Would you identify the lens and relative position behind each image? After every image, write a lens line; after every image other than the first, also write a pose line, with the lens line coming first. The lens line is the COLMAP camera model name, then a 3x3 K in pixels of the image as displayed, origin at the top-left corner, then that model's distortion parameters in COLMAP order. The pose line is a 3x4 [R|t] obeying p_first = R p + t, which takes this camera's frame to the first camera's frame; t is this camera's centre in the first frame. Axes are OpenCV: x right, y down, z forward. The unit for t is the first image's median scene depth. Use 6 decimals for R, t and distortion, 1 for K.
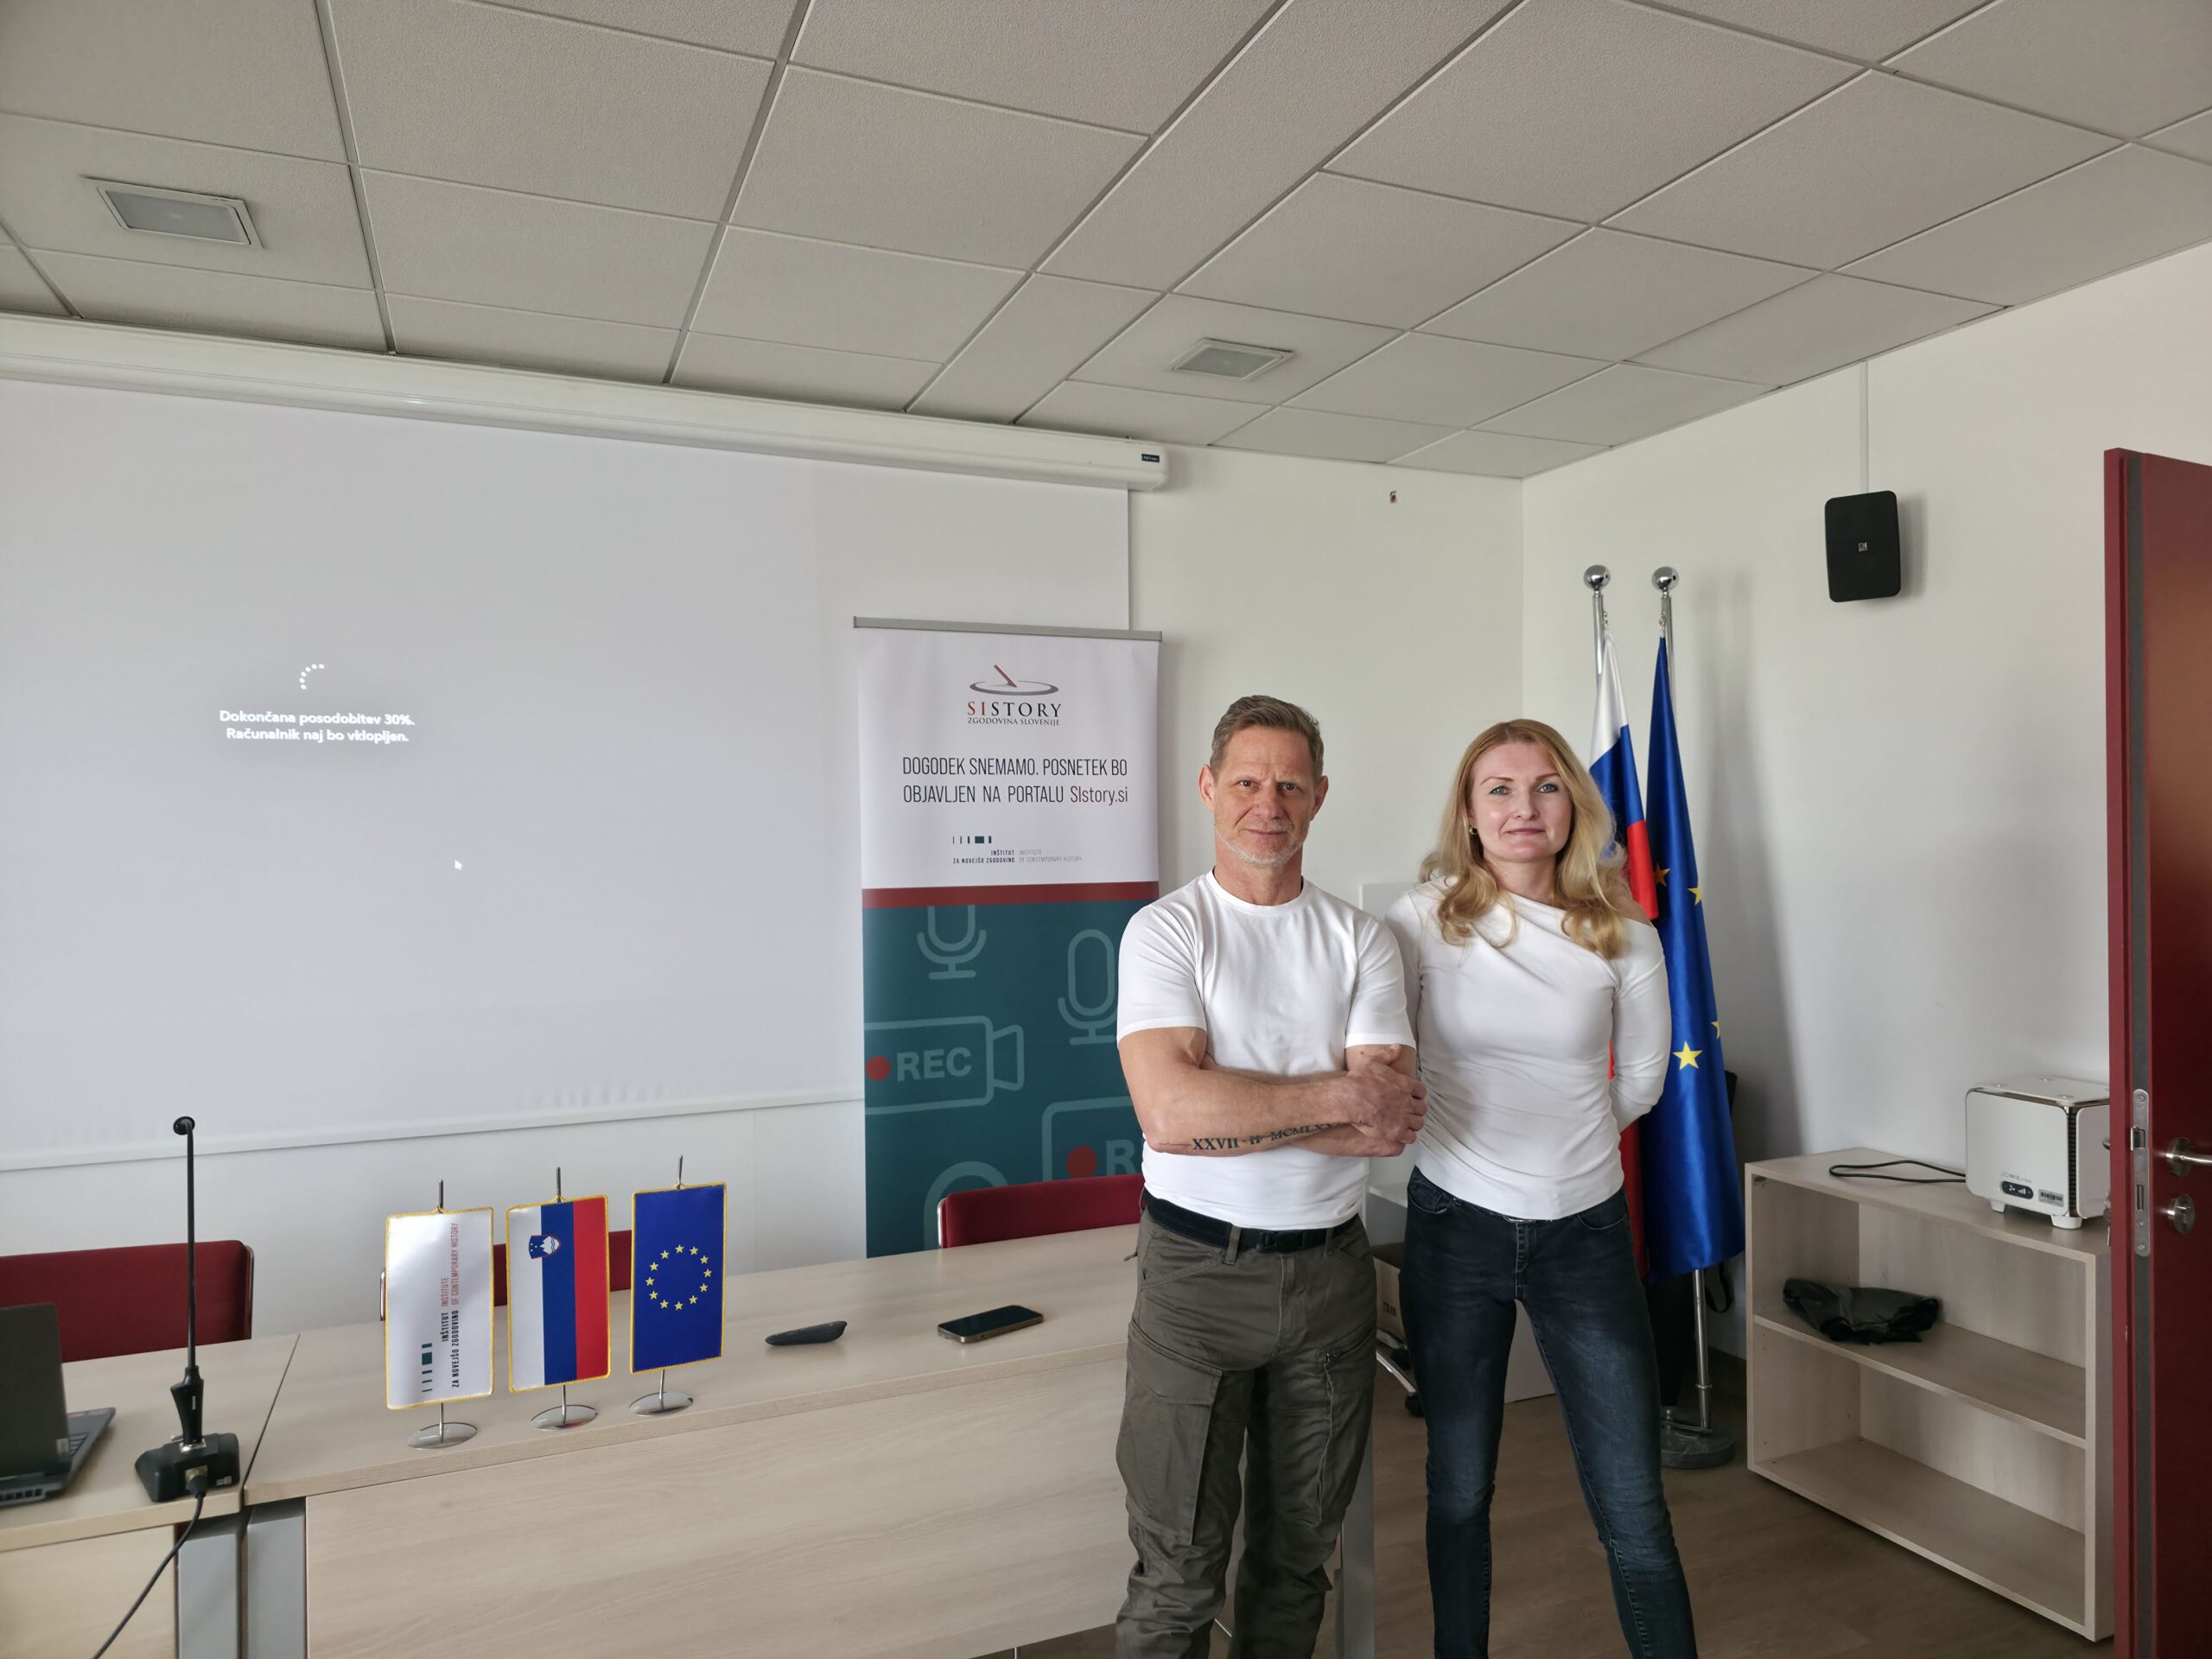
lens RADIAL K [[1450.3, 0, 1117.5], [0, 1450.3, 844.5], [0, 0, 1]] dist [0.112807, -0.110612]
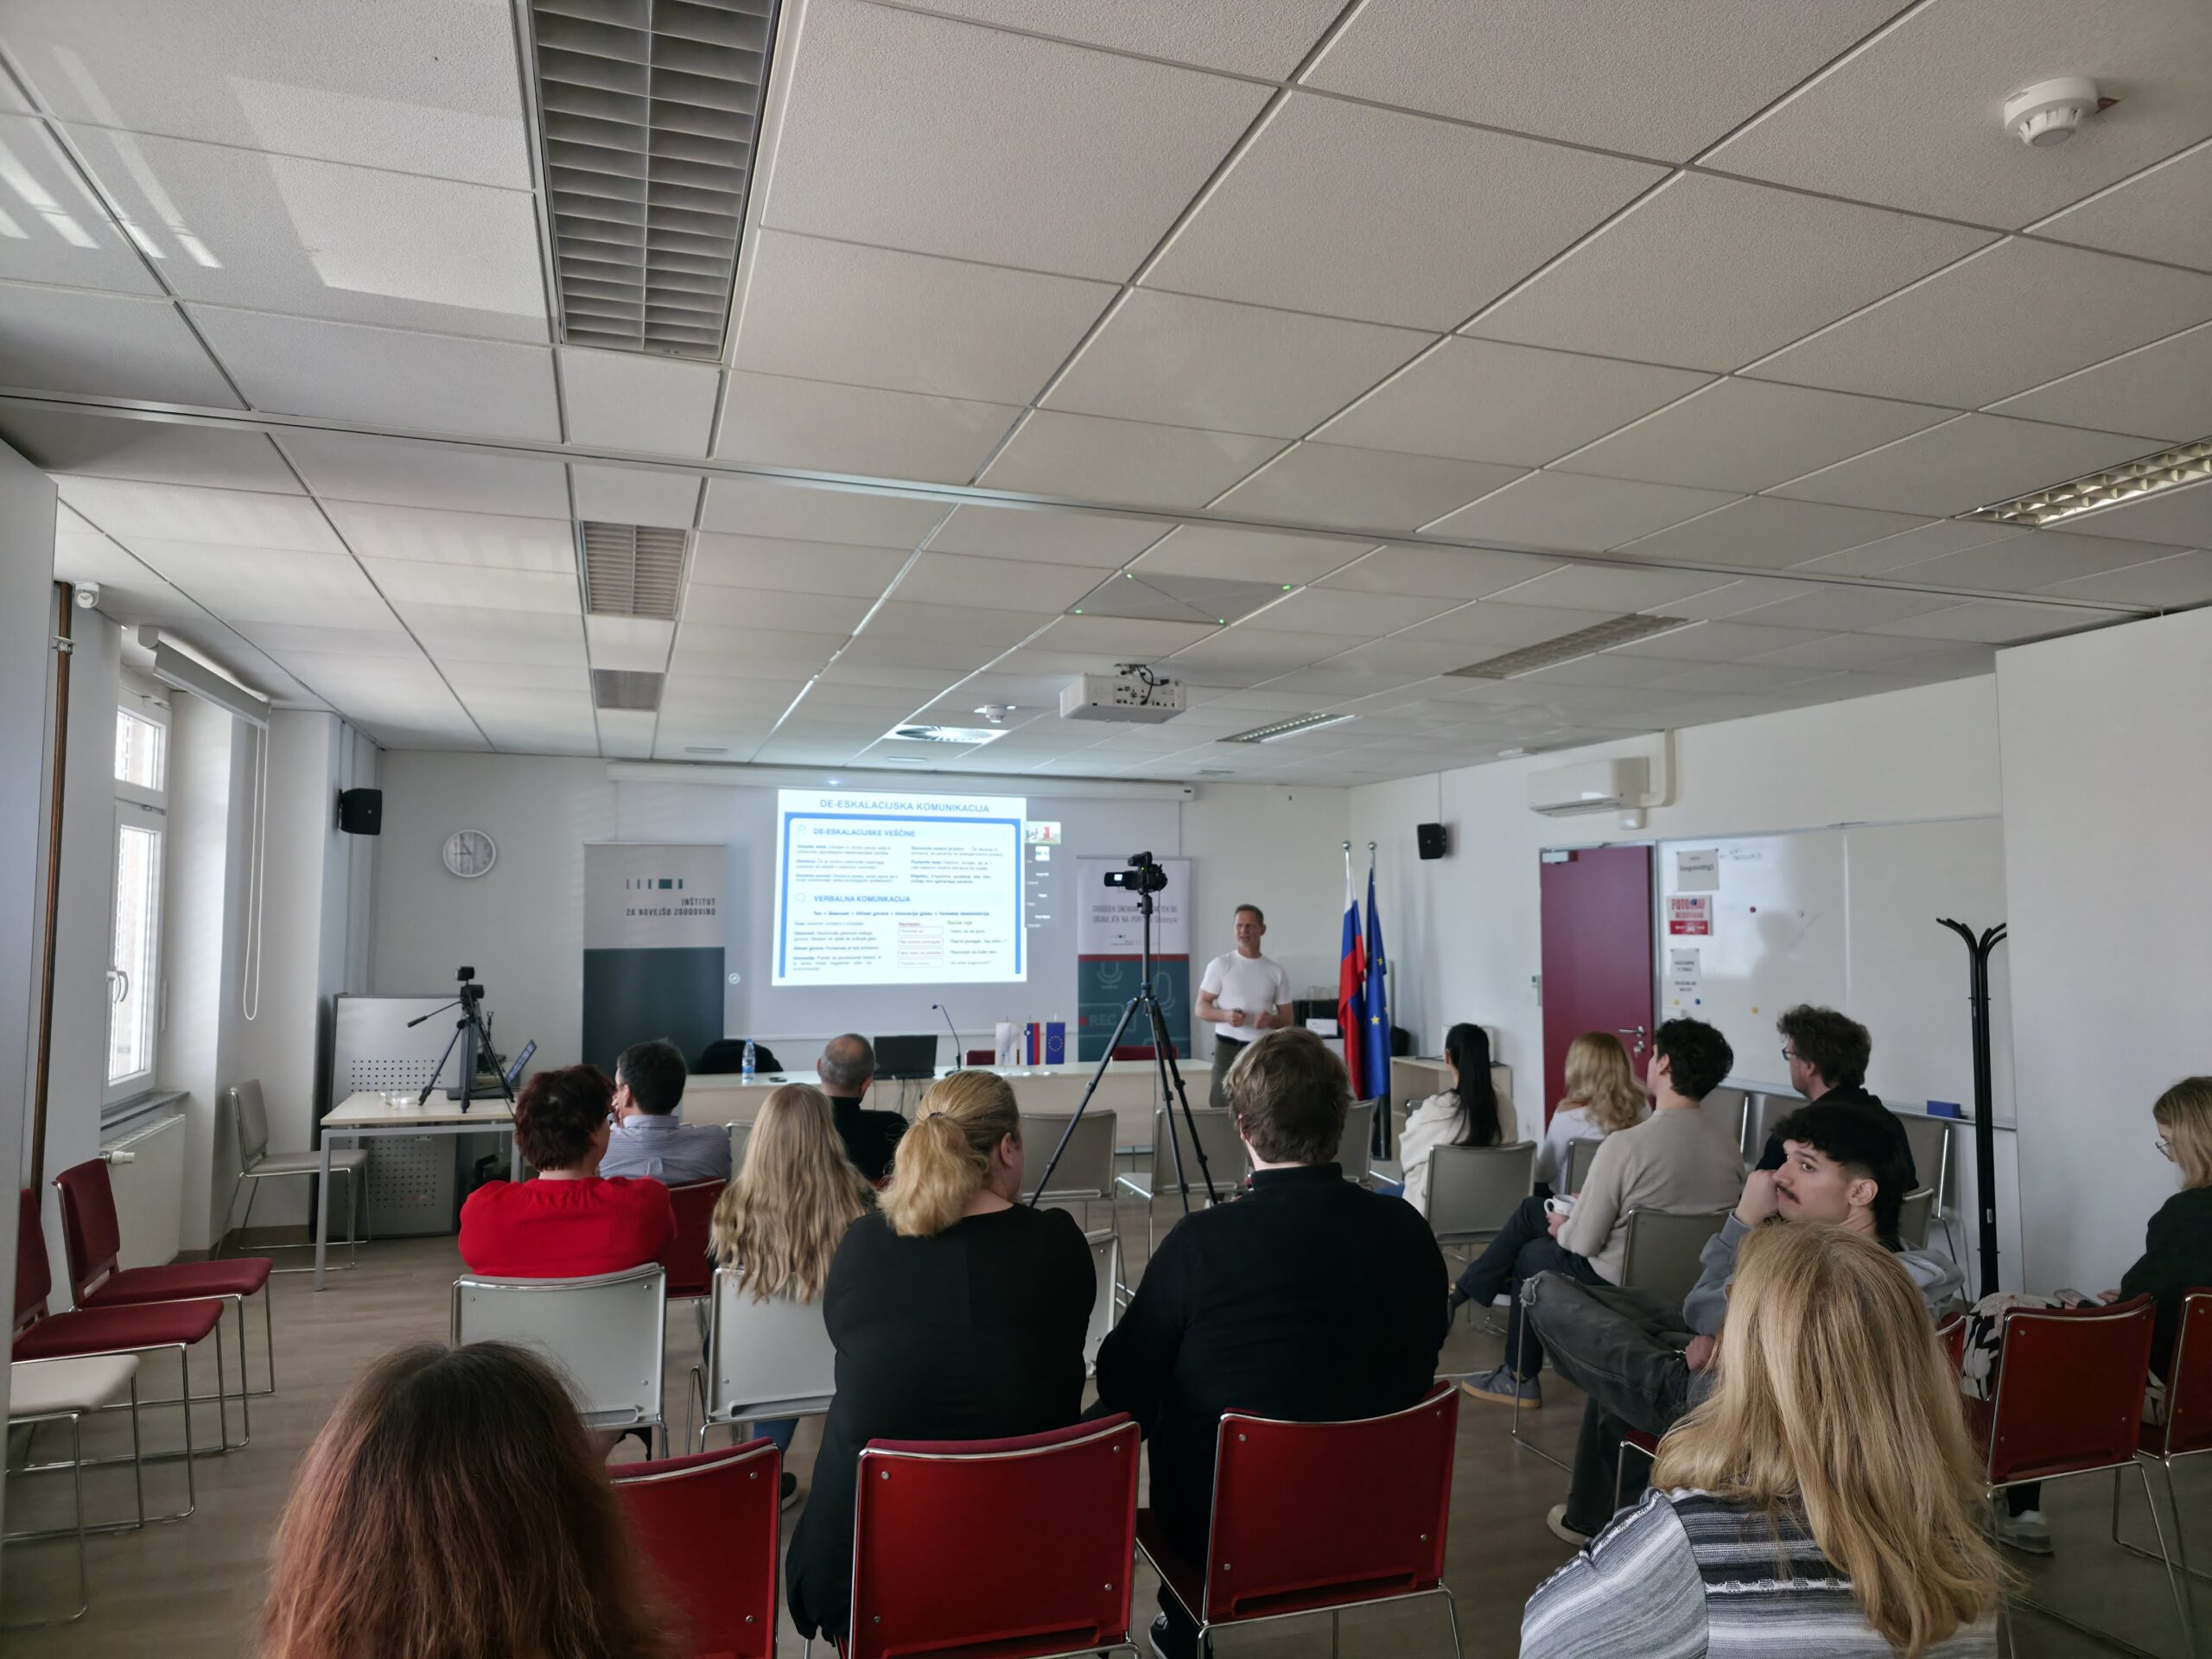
lens RADIAL K [[1450.3, 0, 1117.5], [0, 1450.3, 844.5], [0, 0, 1]] dist [0.112807, -0.110612]
pose [[0.997189, 0.009914, -0.074263, 0.095664], [-0.014121, 0.998311, -0.056350, -0.022056], [0.073579, 0.057240, 0.995645, -1.667314]]
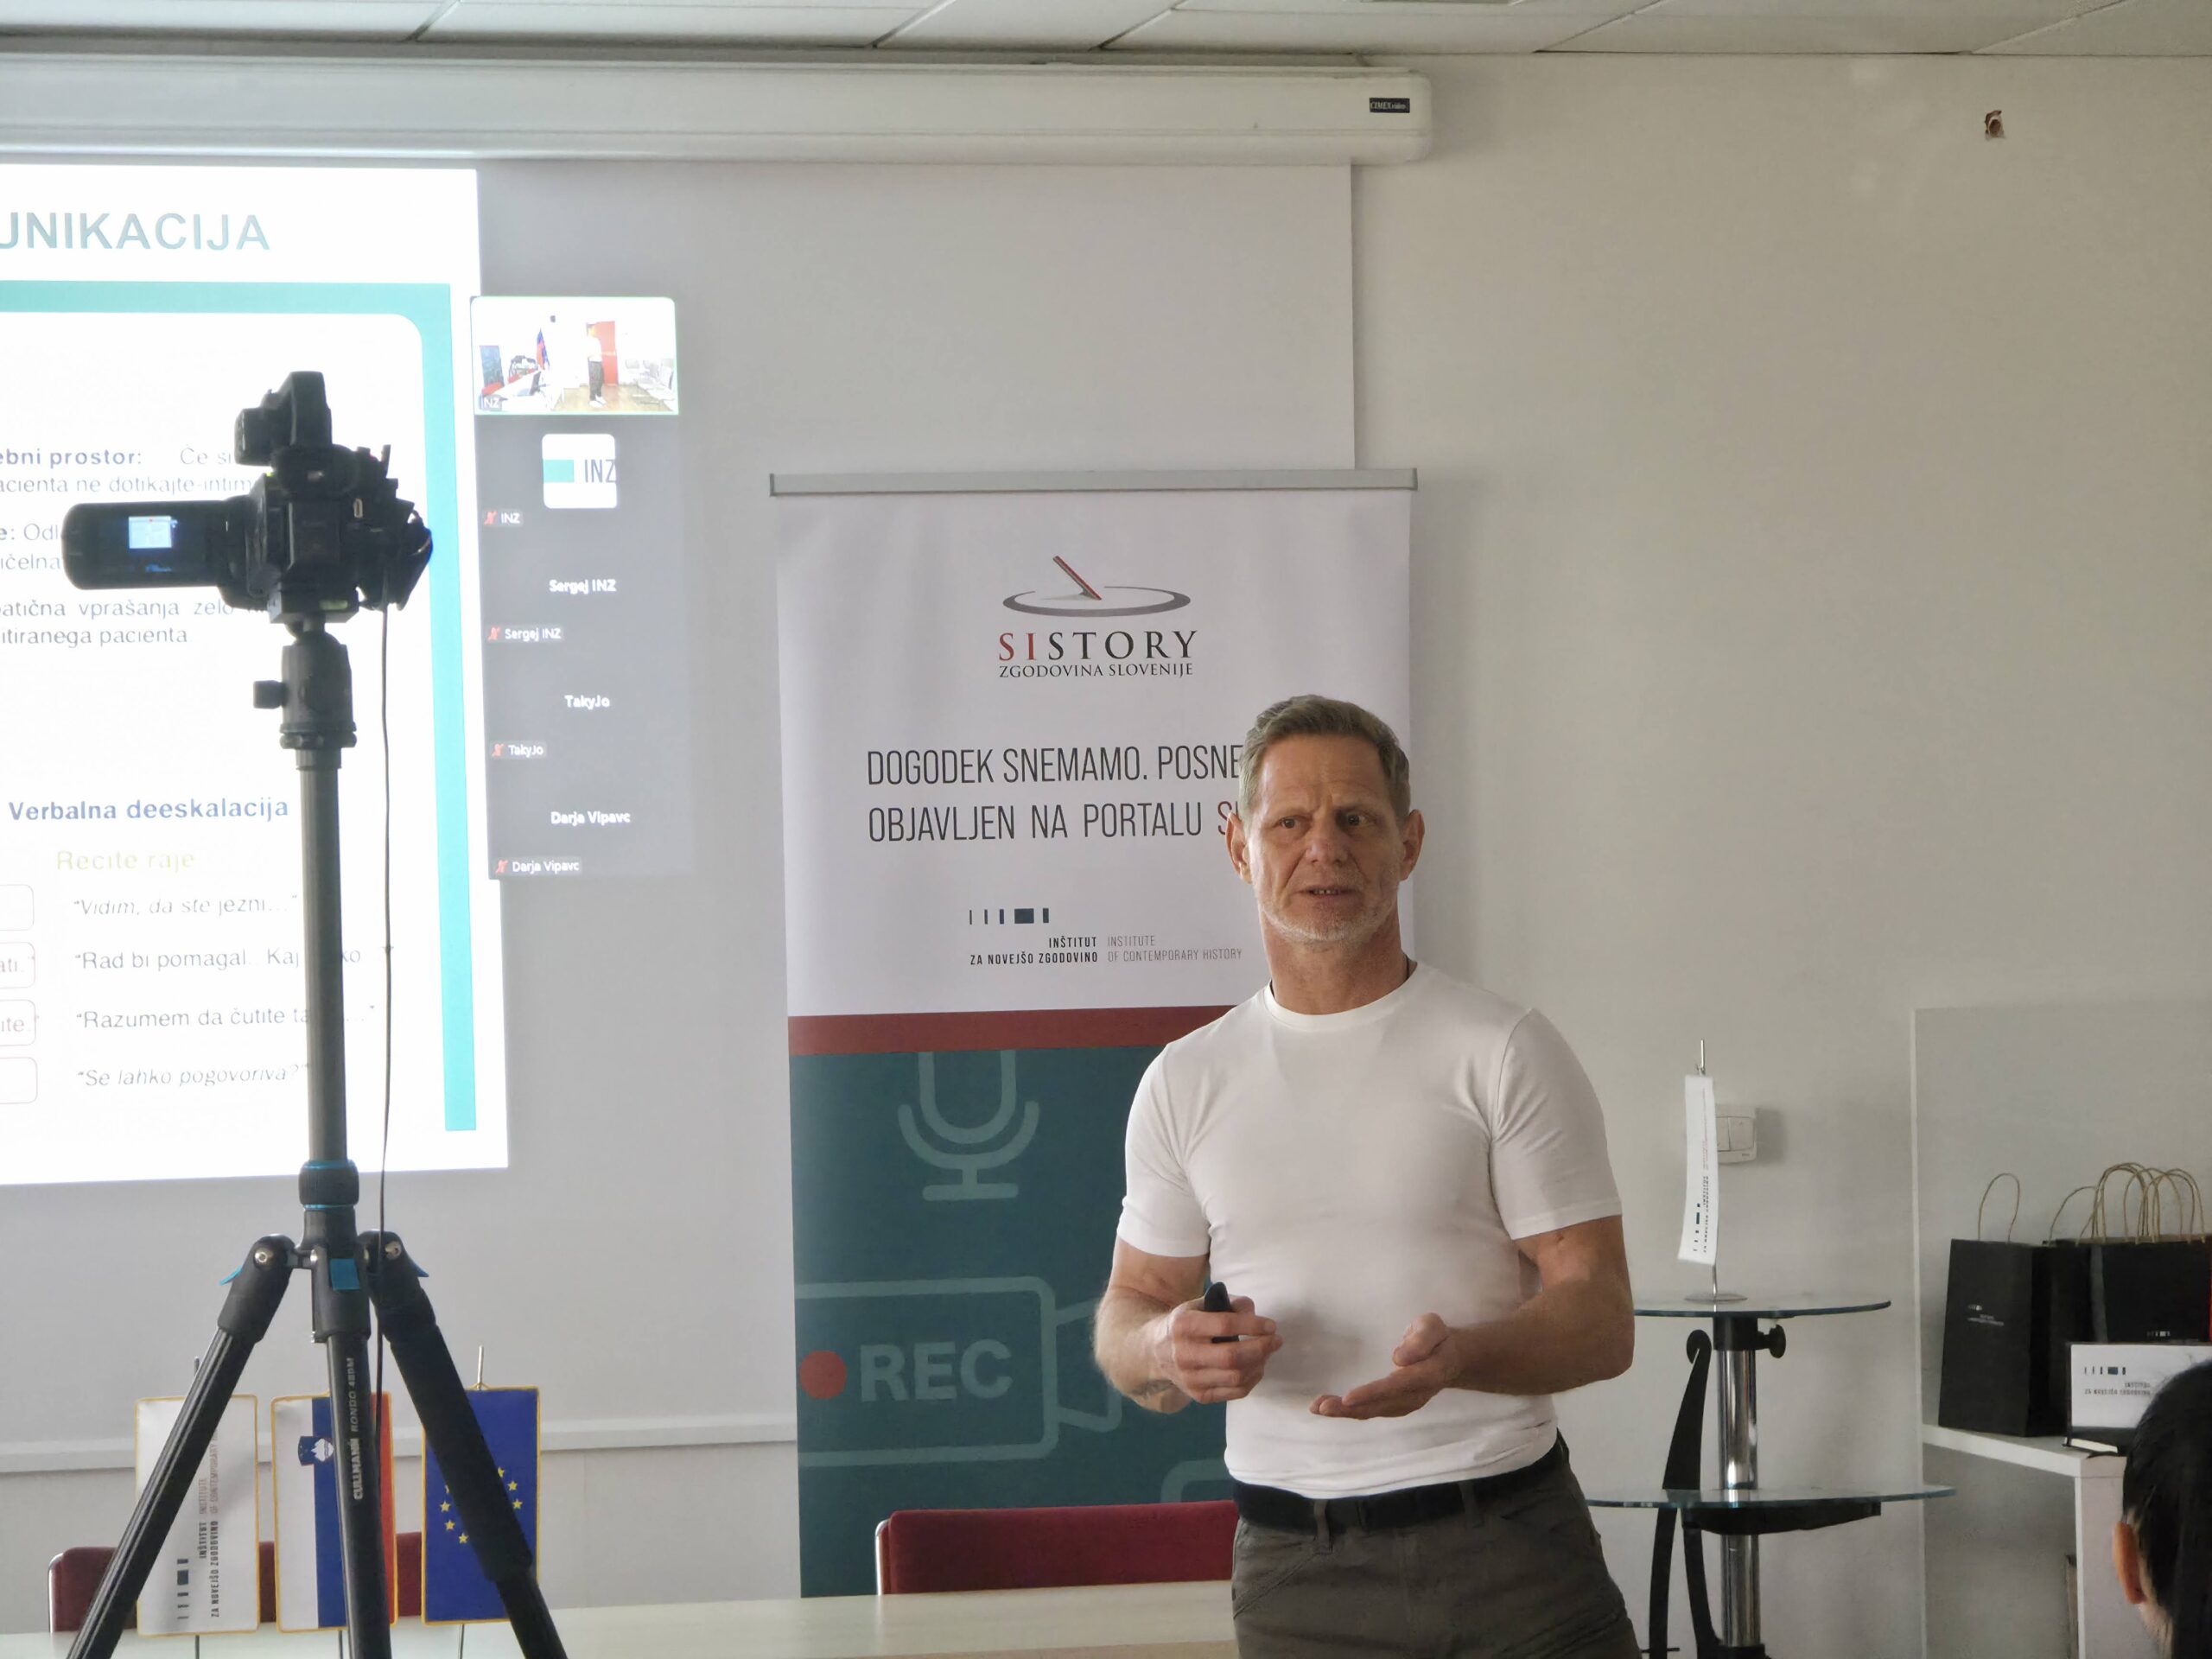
lens RADIAL K [[7264.4, 0, 1106.0], [0, 7264.4, 829.5], [0, 0, 1]] dist [-0.117035, 16.840987]
pose [[0.984280, -0.010643, -0.176295, 0.363087], [0.009005, 0.999909, -0.010088, -0.007441], [0.176386, 0.008342, 0.984286, -1.399703]]
